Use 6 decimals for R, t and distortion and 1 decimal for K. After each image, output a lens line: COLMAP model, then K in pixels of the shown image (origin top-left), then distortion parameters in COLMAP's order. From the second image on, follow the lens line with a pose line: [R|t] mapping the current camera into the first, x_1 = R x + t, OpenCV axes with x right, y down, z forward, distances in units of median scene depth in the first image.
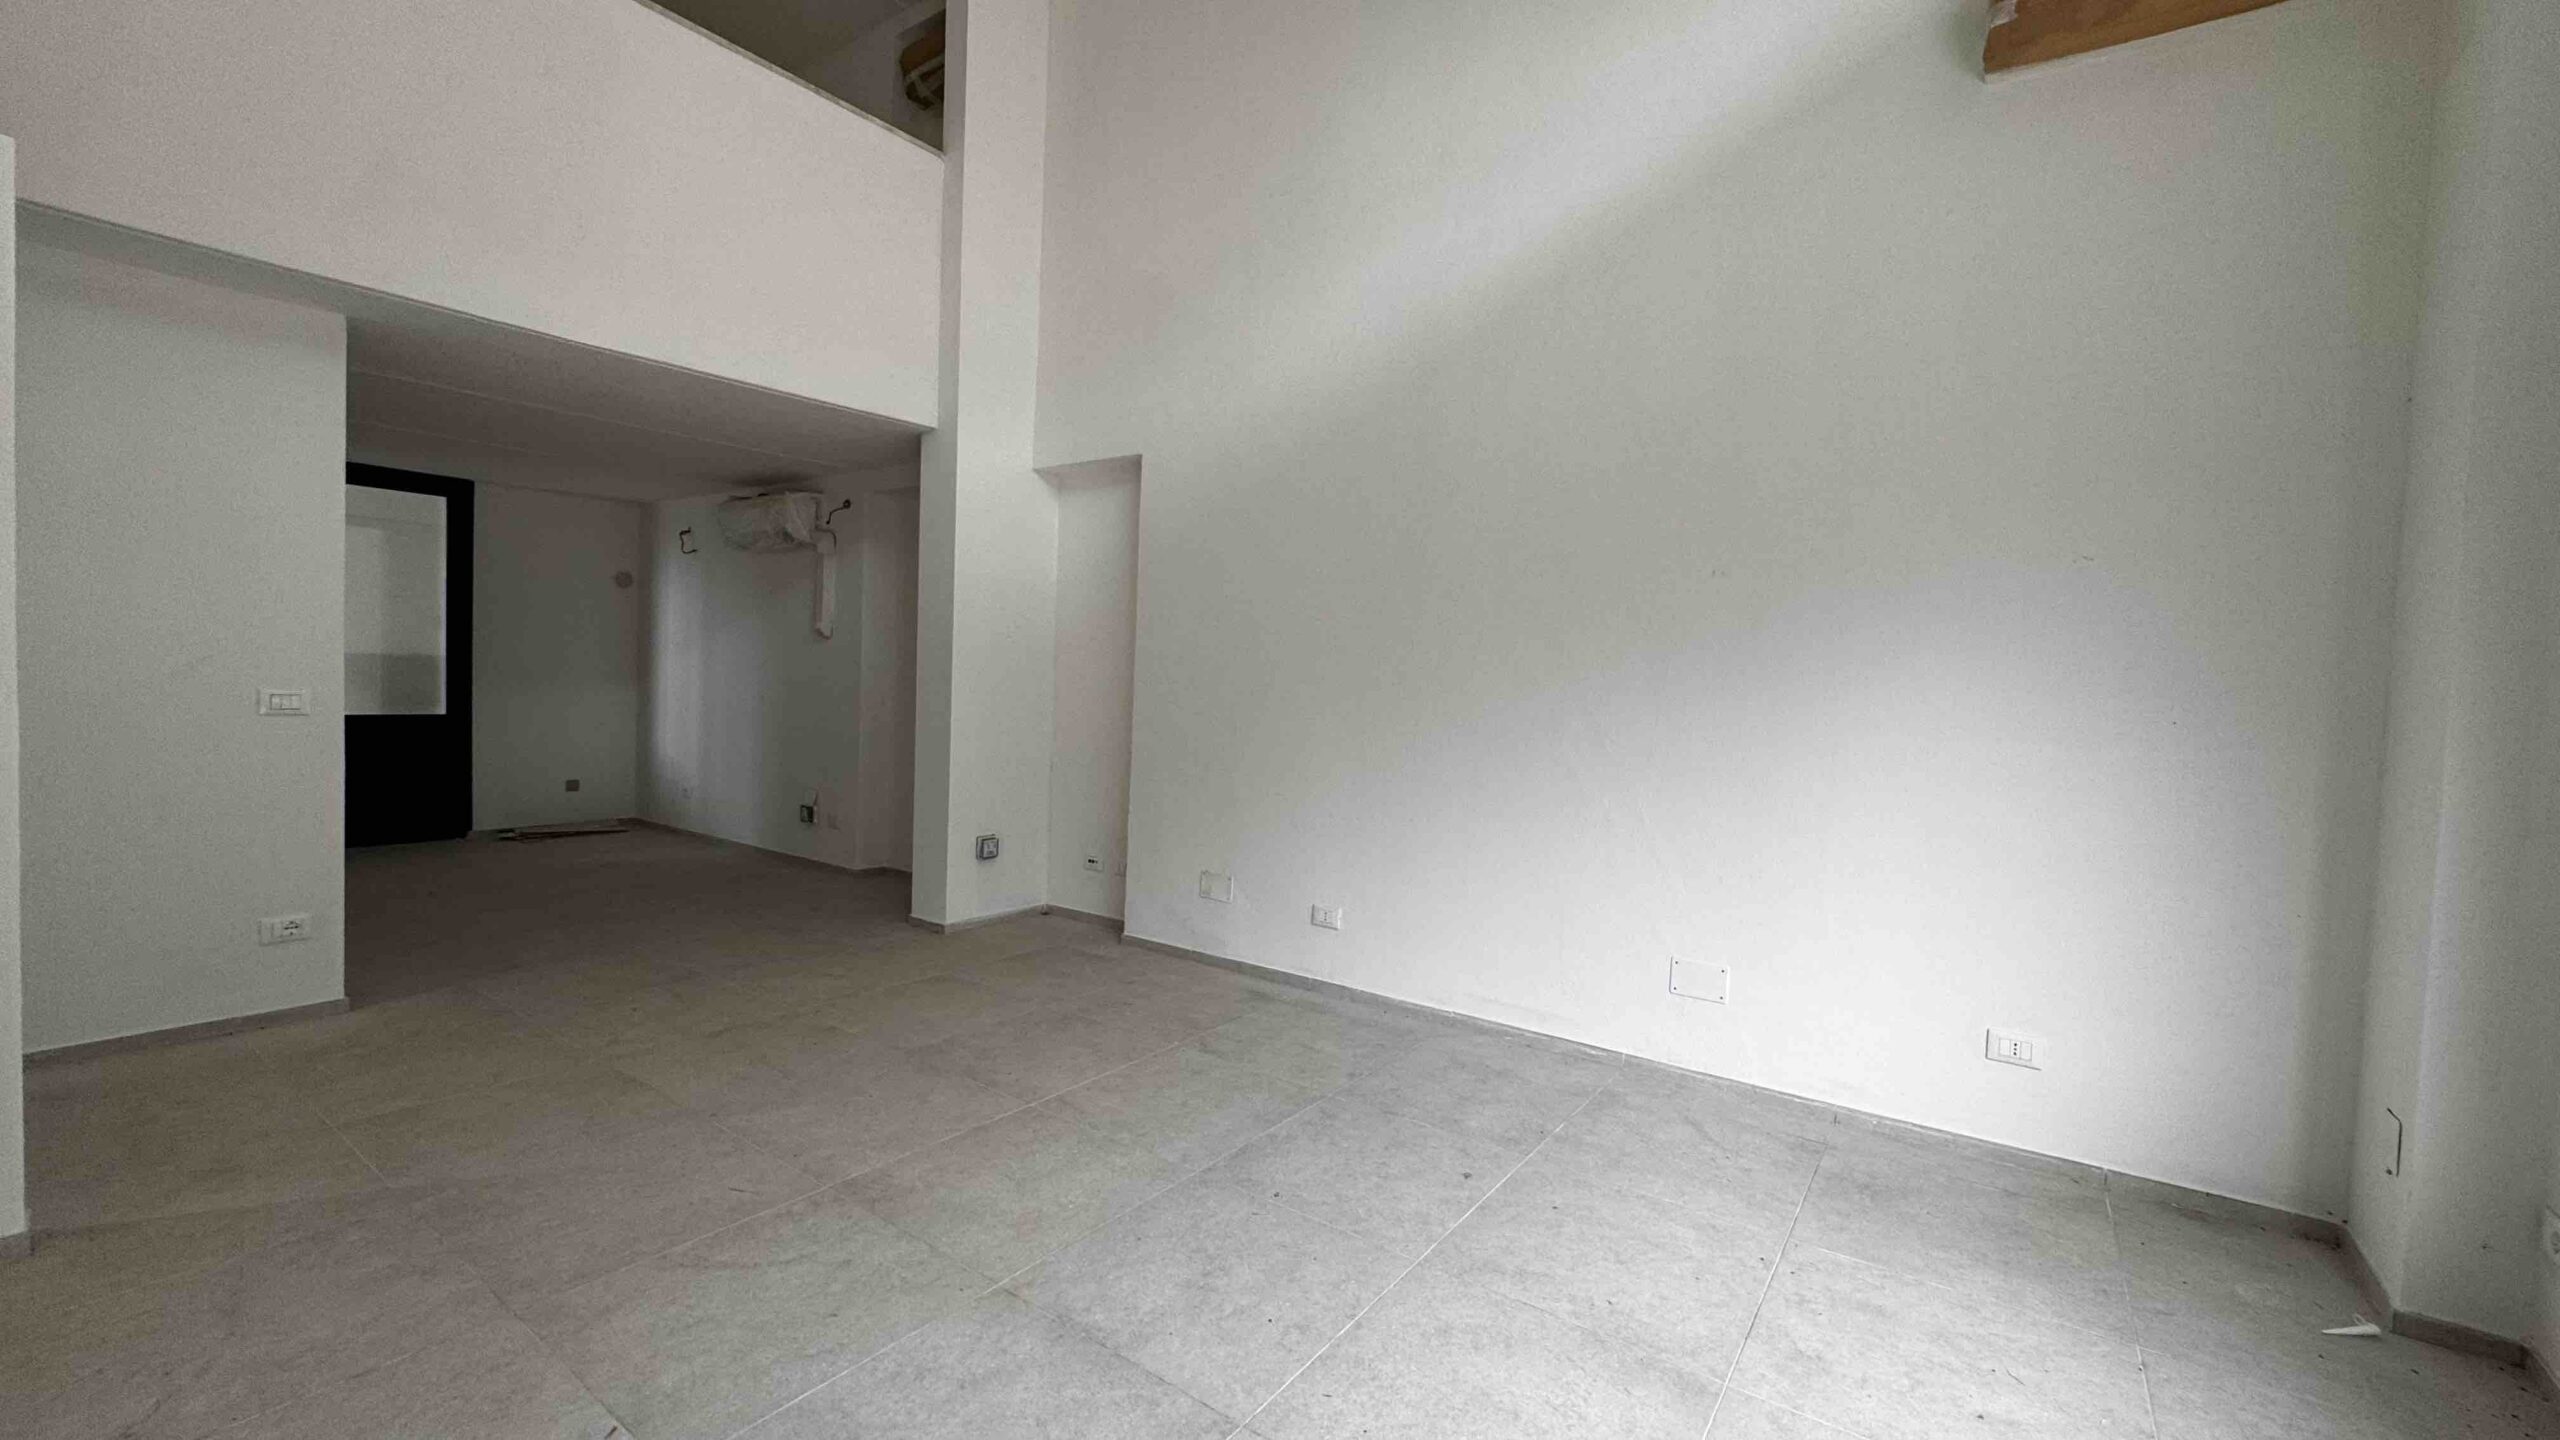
lens RADIAL K [[1021.8, 0, 1280.0], [0, 1021.8, 720.0], [0, 0, 1]] dist [-0.002465, -0.000345]
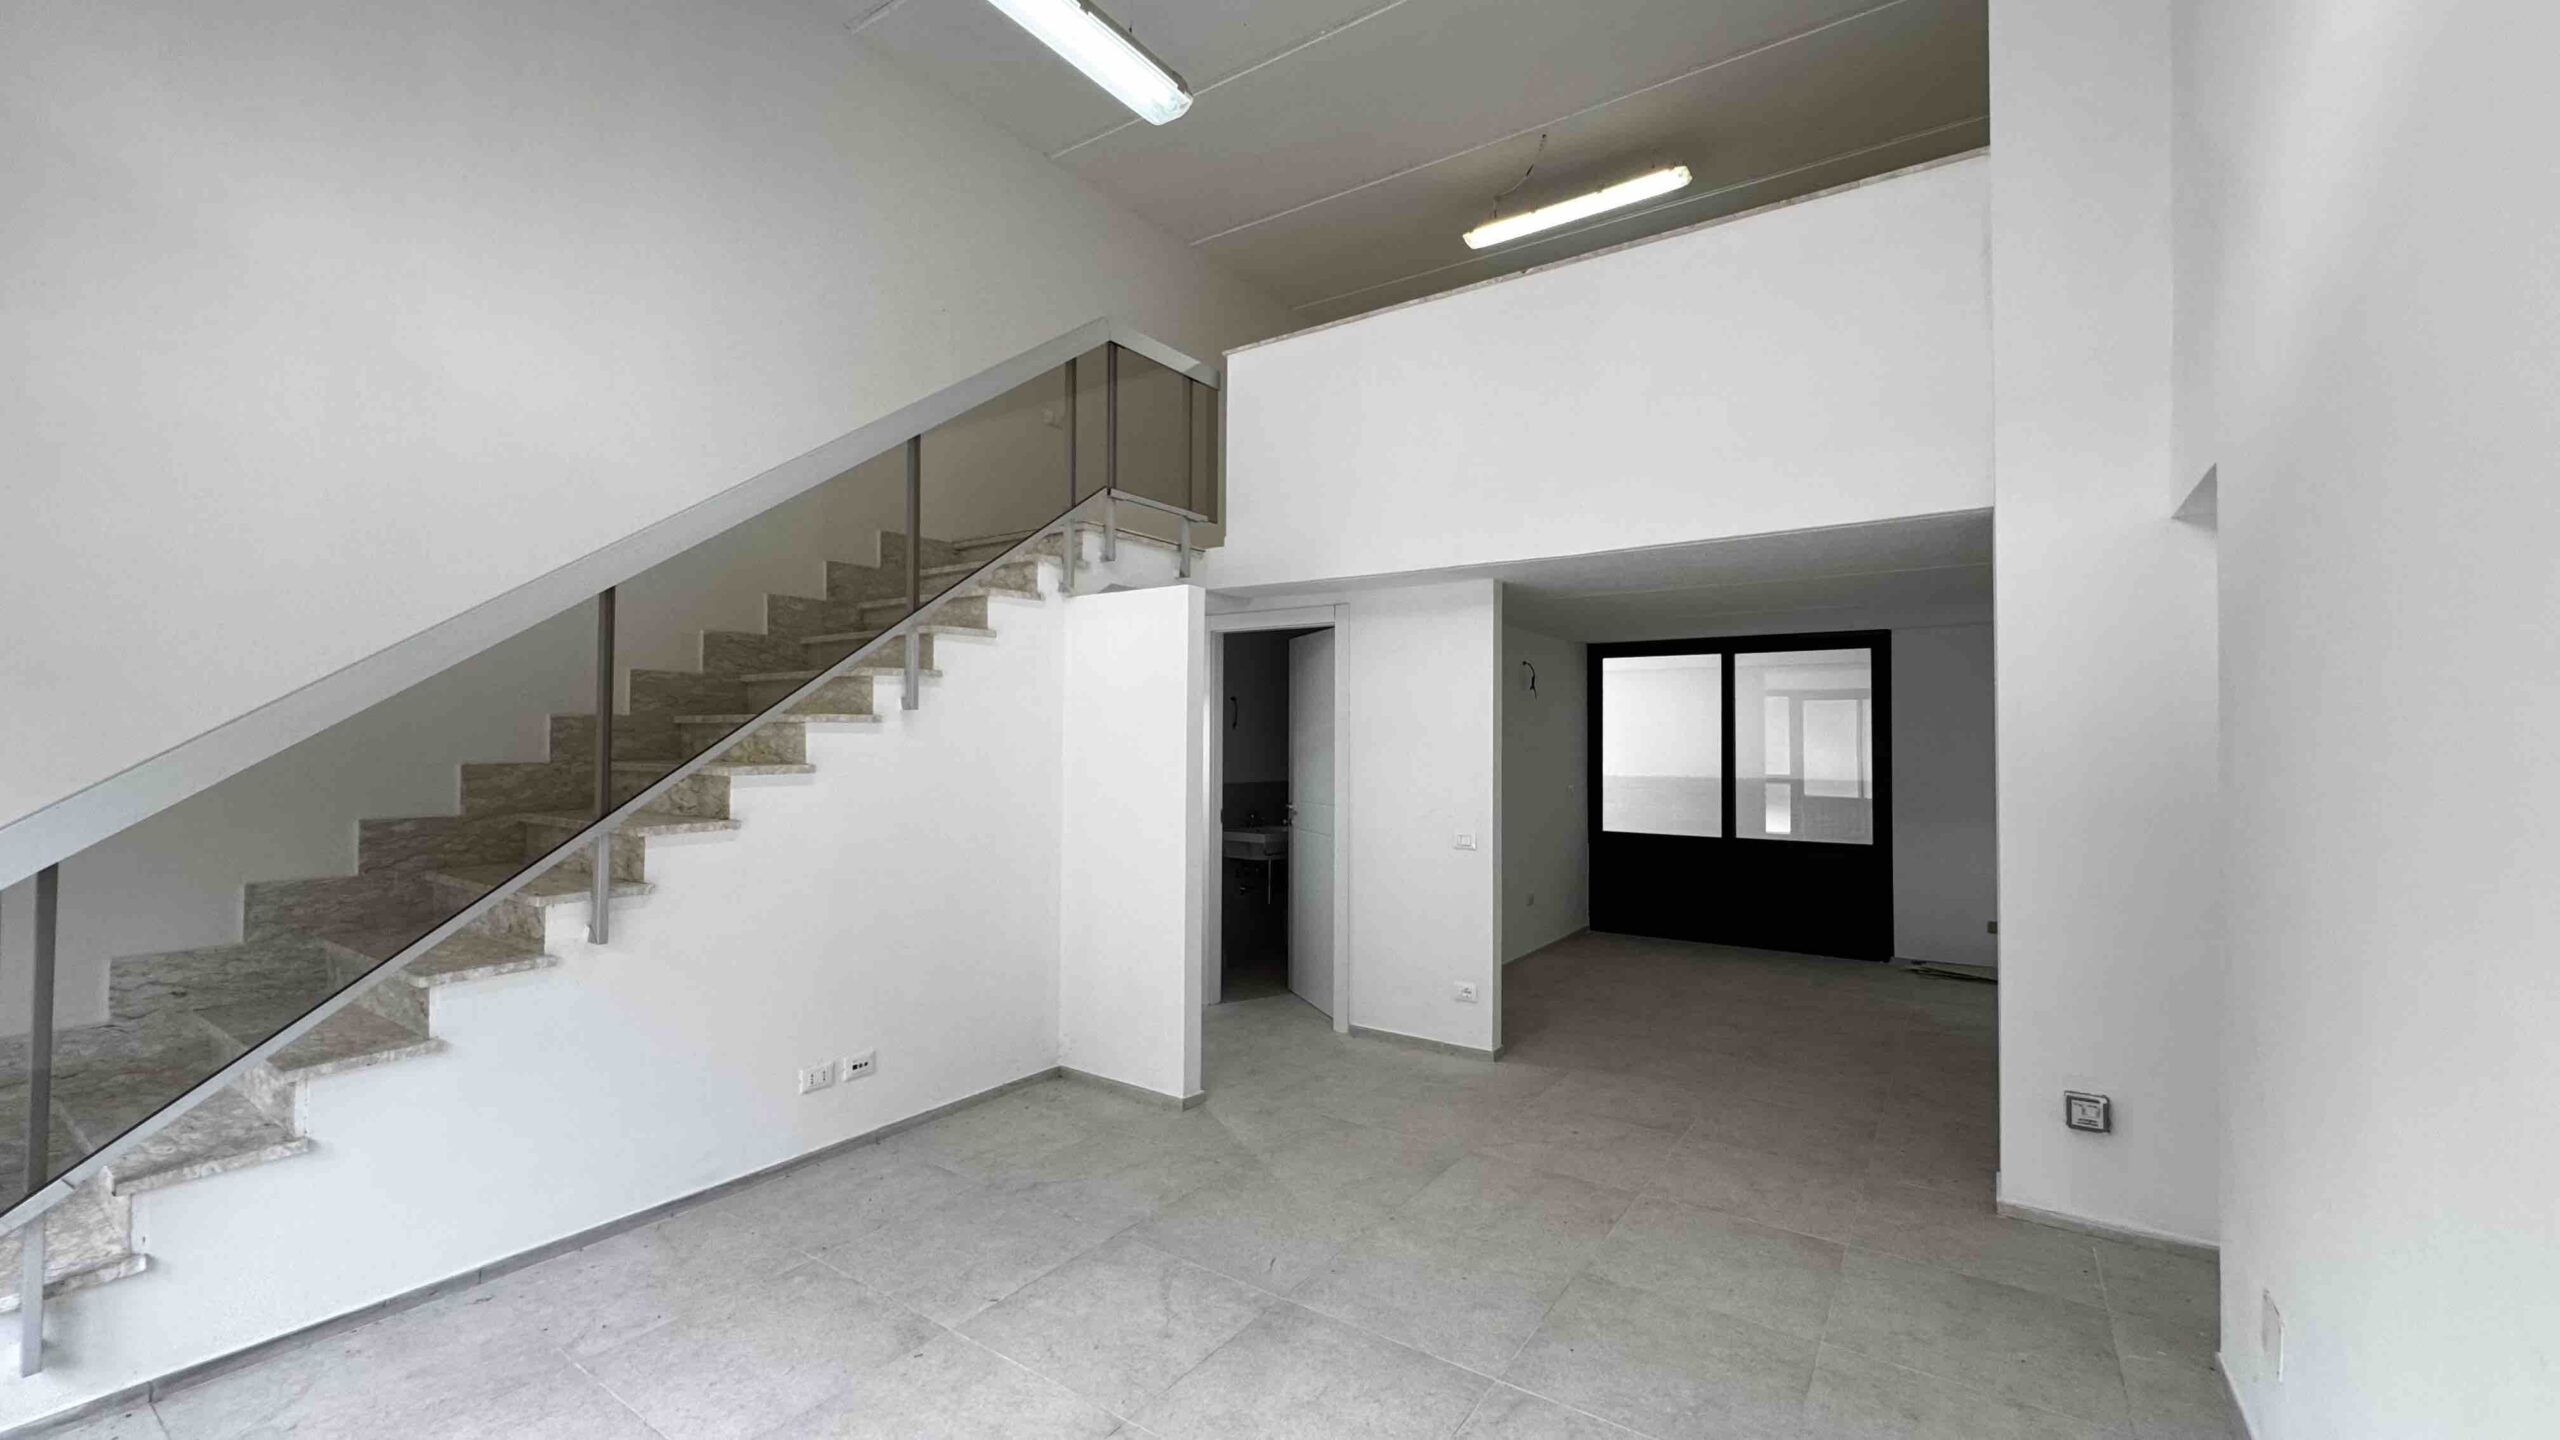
lens RADIAL K [[1021.8, 0, 1280.0], [0, 1021.8, 720.0], [0, 0, 1]] dist [-0.002465, -0.000345]
pose [[0.015577, -0.057278, -0.998237, 0.391557], [-0.043418, 0.997377, -0.057906, -0.068609], [0.998936, 0.044243, 0.013049, 0.493826]]
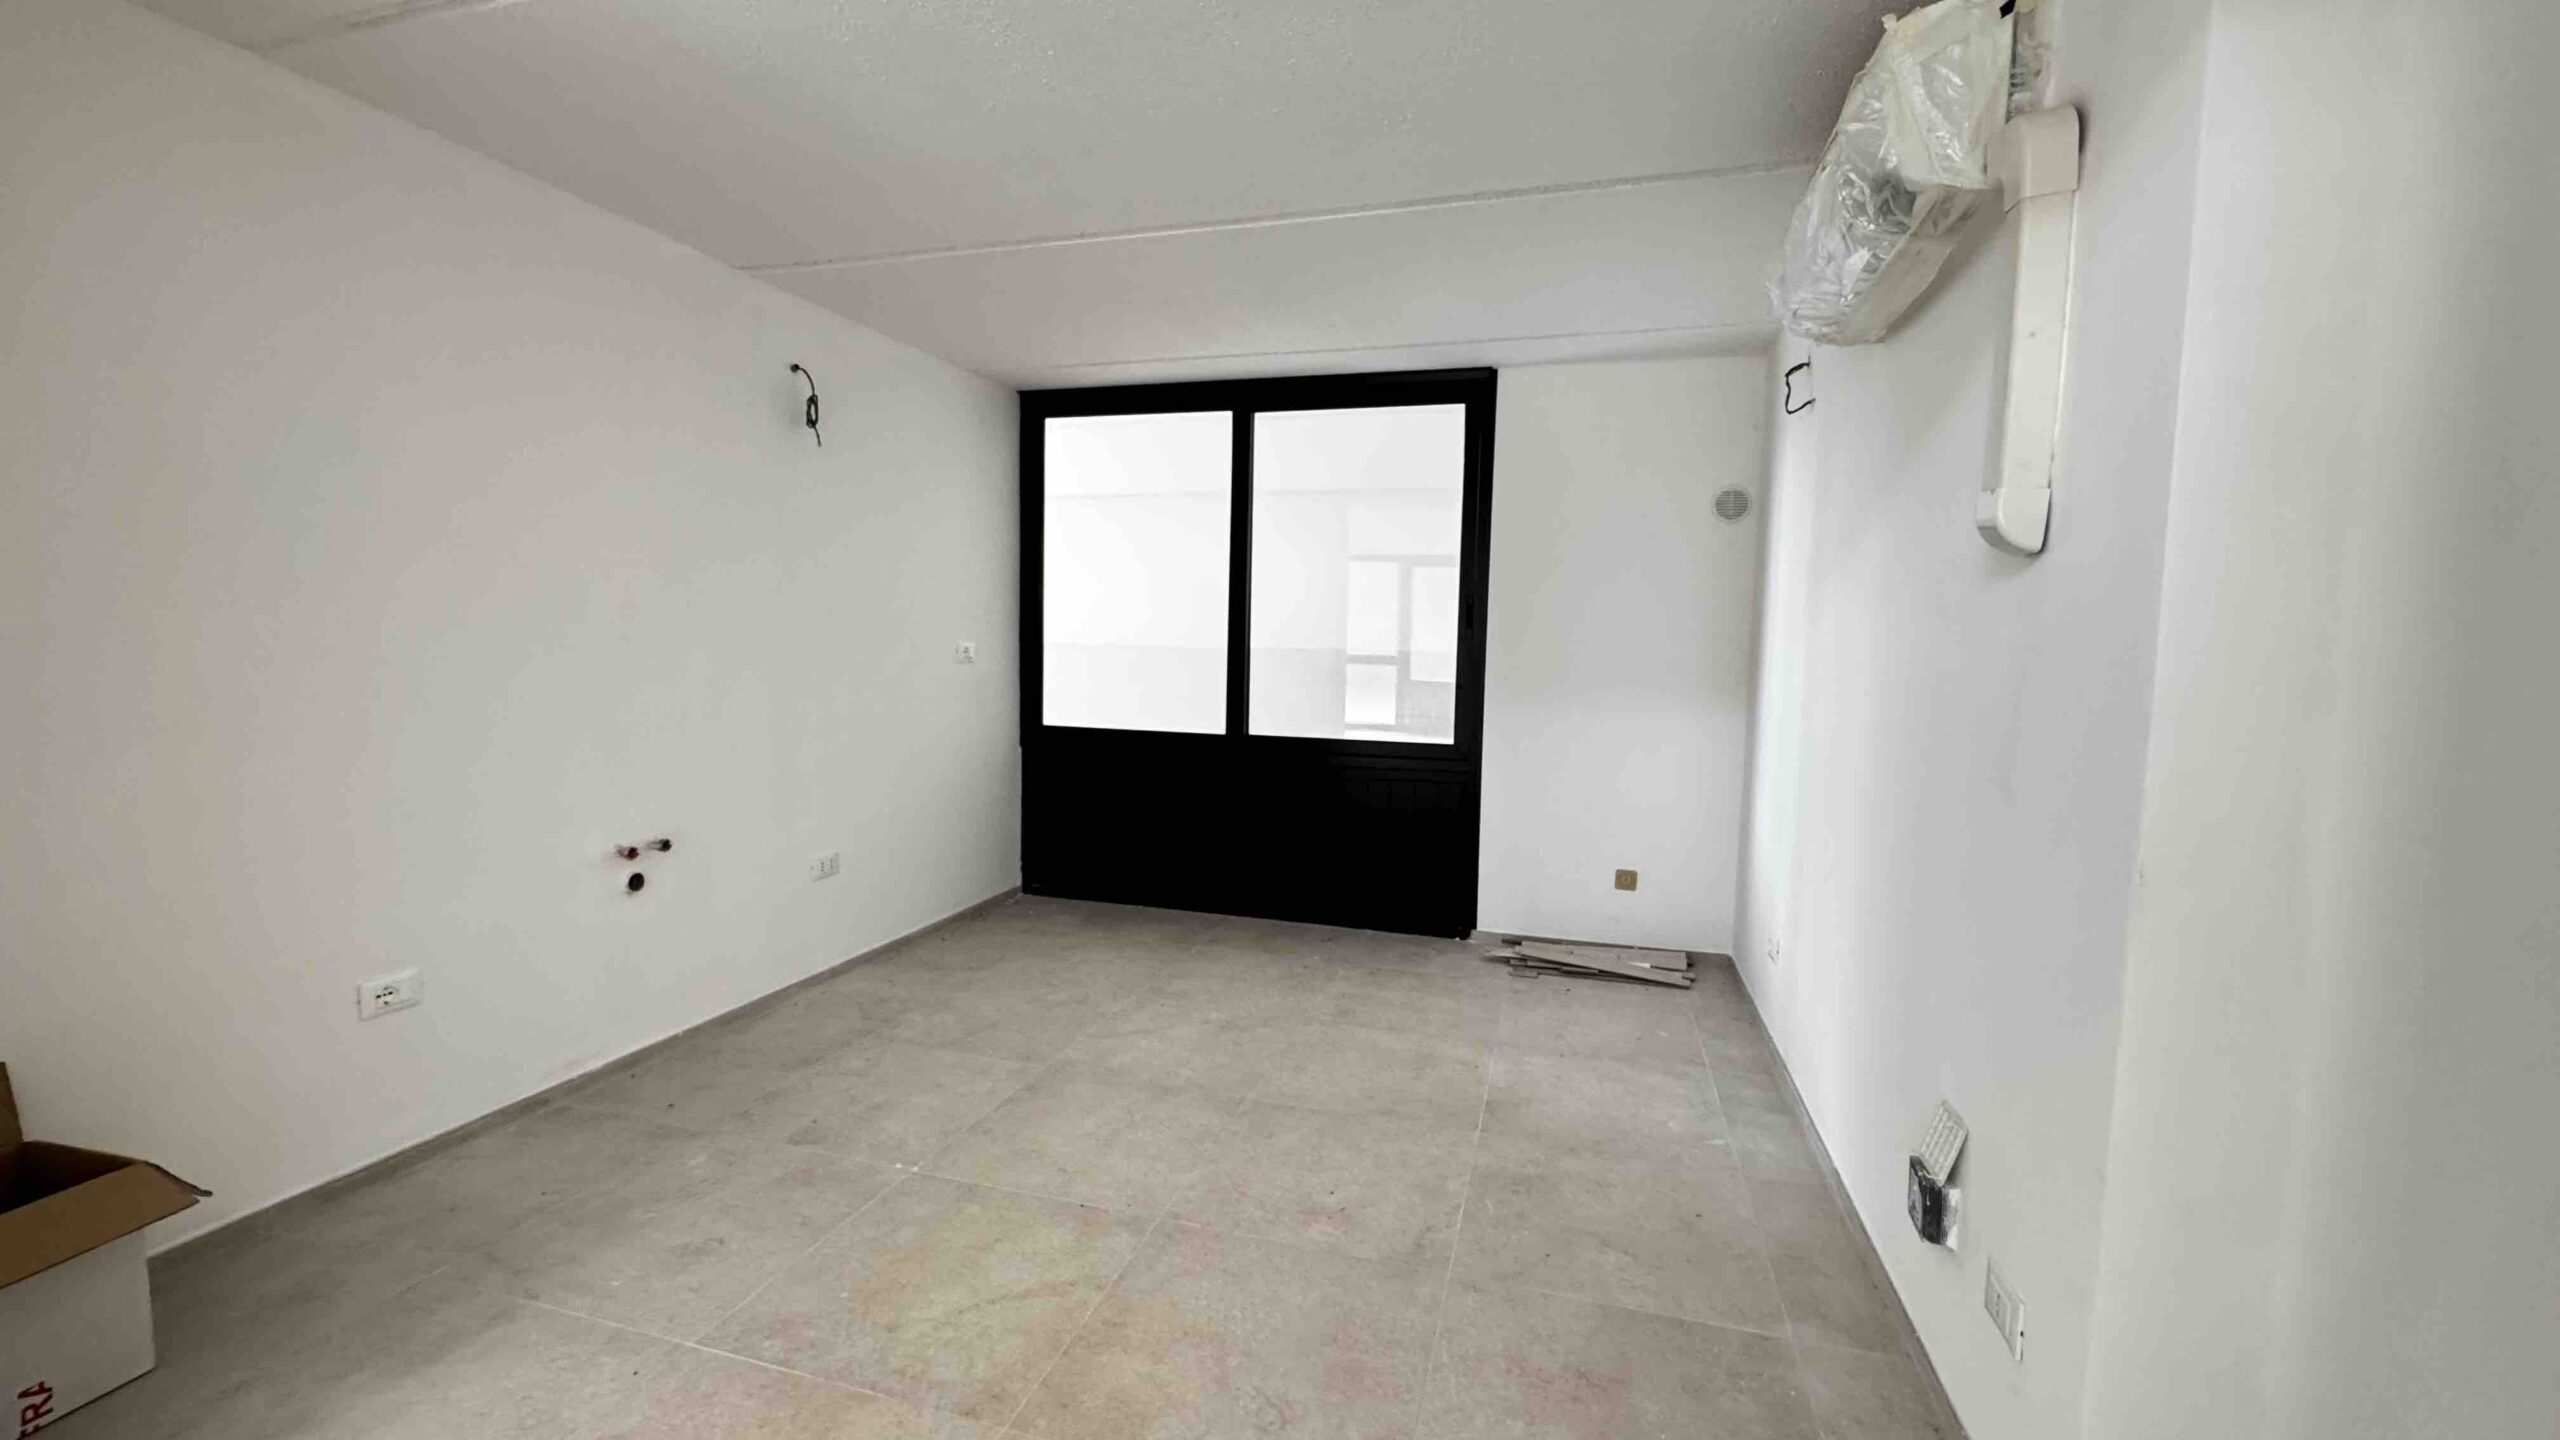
lens RADIAL K [[1021.8, 0, 1280.0], [0, 1021.8, 720.0], [0, 0, 1]] dist [-0.002465, -0.000345]
pose [[0.332501, 0.047741, -0.941894, -0.351850], [-0.048038, 0.998279, 0.033641, -0.054002], [0.941879, 0.034061, 0.334222, 0.973494]]
